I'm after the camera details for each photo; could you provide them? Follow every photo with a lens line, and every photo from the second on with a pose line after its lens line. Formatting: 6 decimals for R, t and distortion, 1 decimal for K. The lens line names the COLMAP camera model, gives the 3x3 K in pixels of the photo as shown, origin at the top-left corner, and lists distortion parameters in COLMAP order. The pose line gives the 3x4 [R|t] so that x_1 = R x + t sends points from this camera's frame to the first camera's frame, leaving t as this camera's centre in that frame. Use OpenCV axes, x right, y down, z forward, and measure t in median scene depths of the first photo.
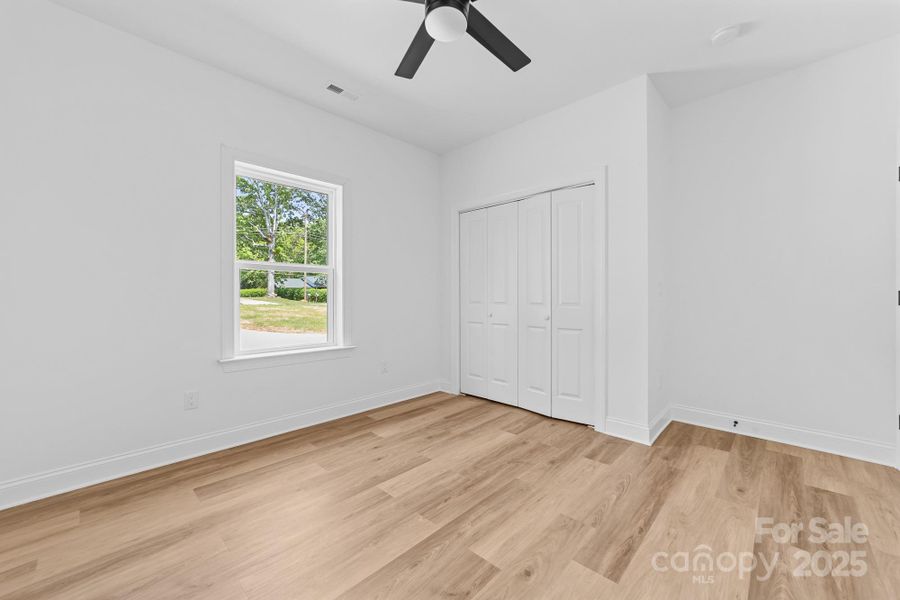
lens RADIAL K [[356.4, 0, 432.1], [0, 356.4, 297.6], [0, 0, 1]] dist [-0.000589, 0.000115]
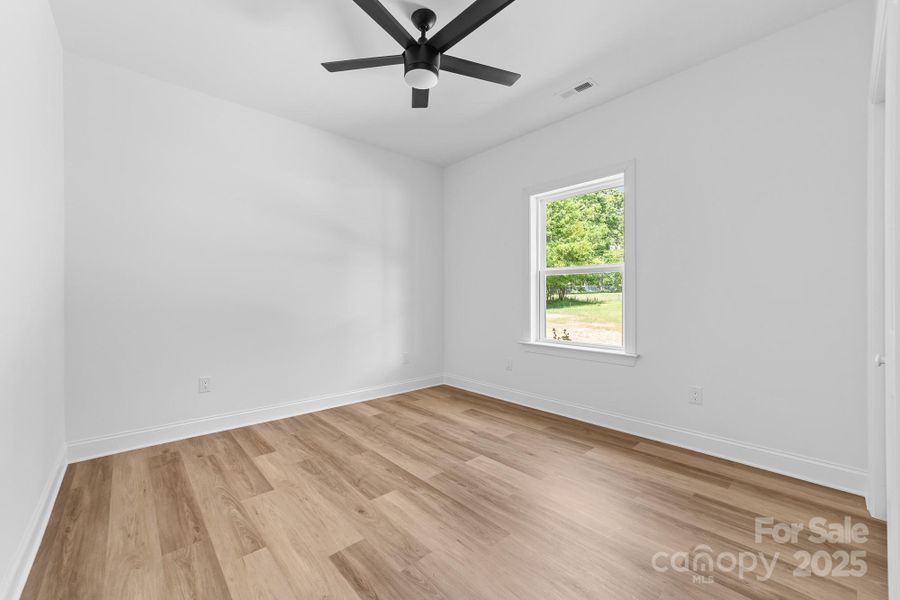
lens RADIAL K [[356.4, 0, 432.1], [0, 356.4, 297.6], [0, 0, 1]] dist [-0.000589, 0.000115]
pose [[-0.076918, -0.001367, -0.997037, 1.008943], [0.003869, 0.999991, -0.001669, -0.000331], [0.997030, -0.003986, -0.076912, 0.889177]]
